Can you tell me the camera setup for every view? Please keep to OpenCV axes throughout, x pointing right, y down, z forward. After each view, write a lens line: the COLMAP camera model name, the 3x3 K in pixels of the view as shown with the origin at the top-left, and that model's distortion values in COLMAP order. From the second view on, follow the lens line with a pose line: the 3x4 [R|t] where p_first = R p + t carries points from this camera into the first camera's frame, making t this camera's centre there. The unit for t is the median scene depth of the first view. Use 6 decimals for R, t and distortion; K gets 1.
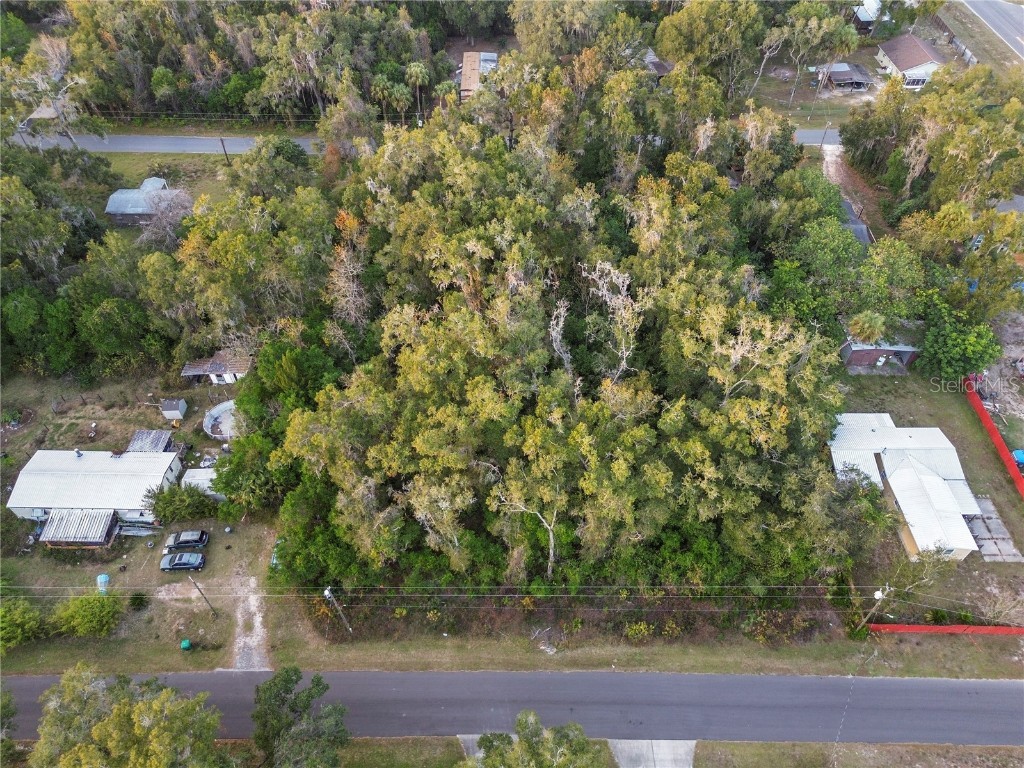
lens RADIAL K [[723.9, 0, 510.4], [0, 723.9, 385.5], [0, 0, 1]] dist [0.071273, -0.068838]
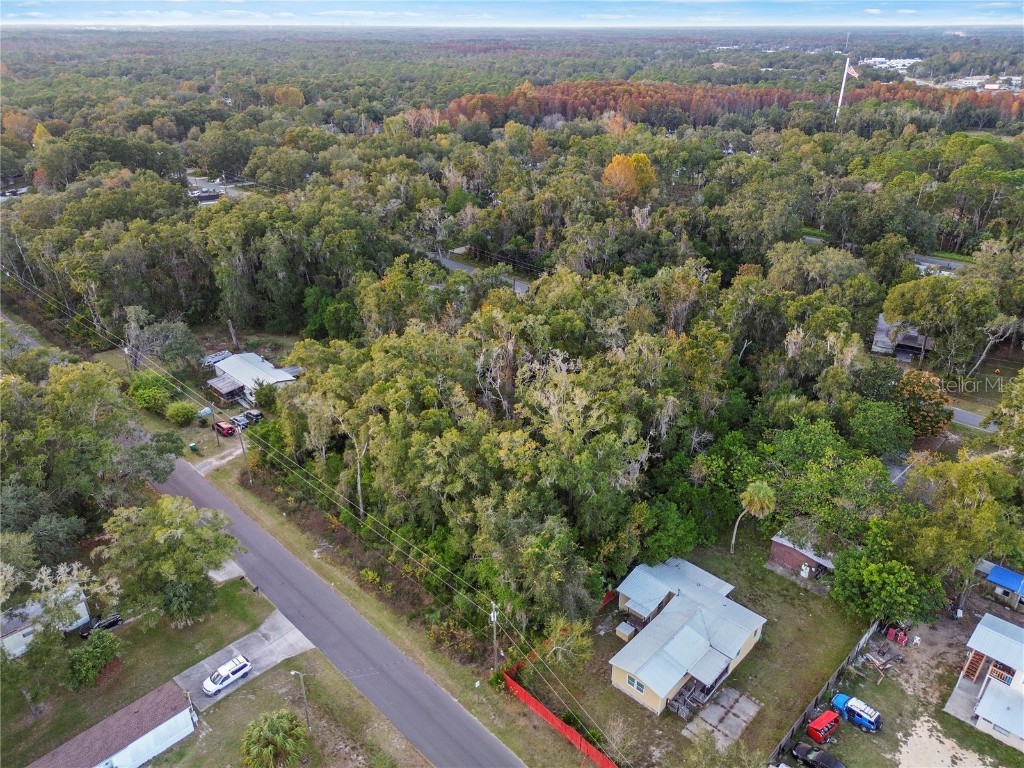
lens RADIAL K [[723.9, 0, 510.4], [0, 723.9, 385.5], [0, 0, 1]] dist [0.071273, -0.068838]
pose [[0.713672, 0.311904, -0.627206, 0.887478], [-0.525643, 0.830300, -0.185207, 0.159791], [0.463002, 0.461864, 0.756512, 0.062834]]
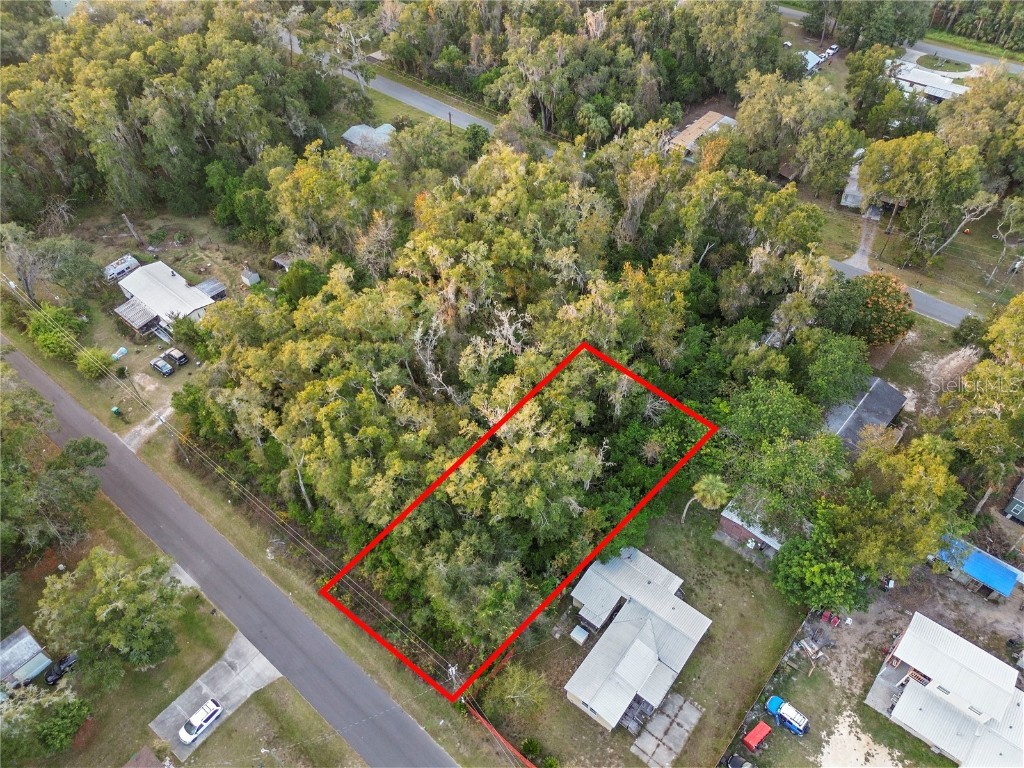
lens RADIAL K [[723.9, 0, 510.4], [0, 723.9, 385.5], [0, 0, 1]] dist [0.071273, -0.068838]
pose [[0.768537, 0.469894, -0.434224, 0.694719], [-0.473230, 0.874235, 0.108476, -0.197304], [0.430586, 0.122121, 0.894250, 0.024386]]
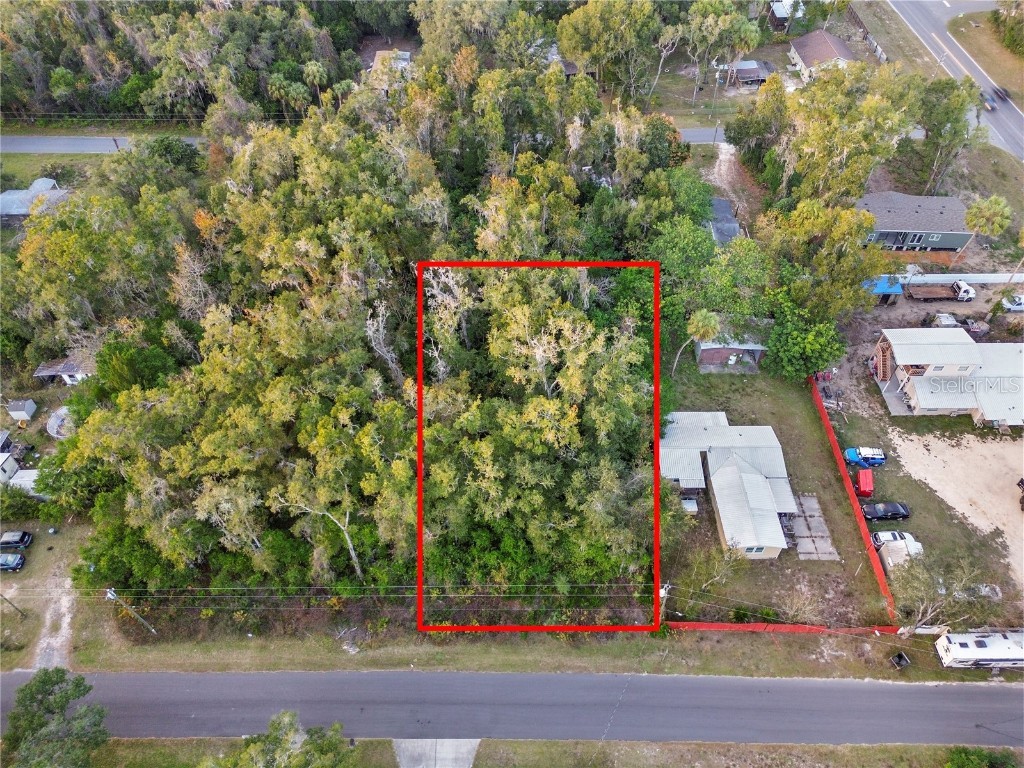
lens RADIAL K [[723.9, 0, 510.4], [0, 723.9, 385.5], [0, 0, 1]] dist [0.071273, -0.068838]
pose [[0.999964, -0.002926, -0.007941, 0.251282], [0.002946, 0.999993, 0.002483, -0.001585], [0.007934, -0.002506, 0.999965, 0.000882]]
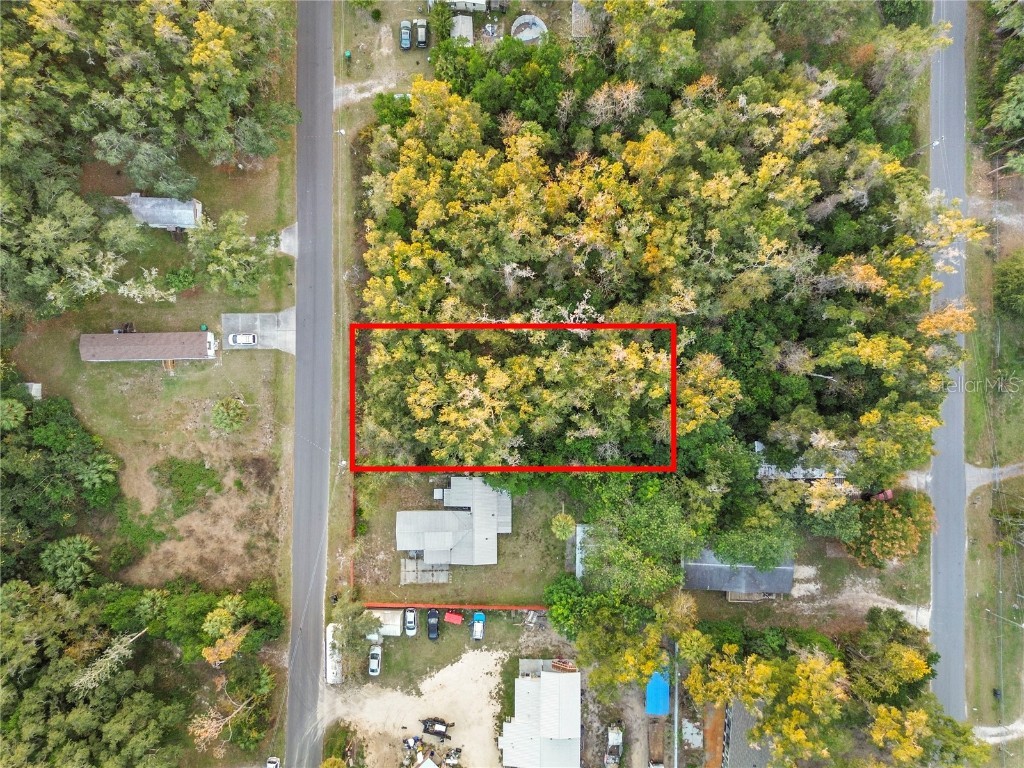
lens RADIAL K [[723.9, 0, 510.4], [0, 723.9, 385.5], [0, 0, 1]] dist [0.071273, -0.068838]
pose [[-0.005363, 0.999909, 0.012385, 0.251030], [-0.742854, -0.012275, 0.669341, -0.924487], [0.669432, -0.005610, 0.742852, 0.016616]]
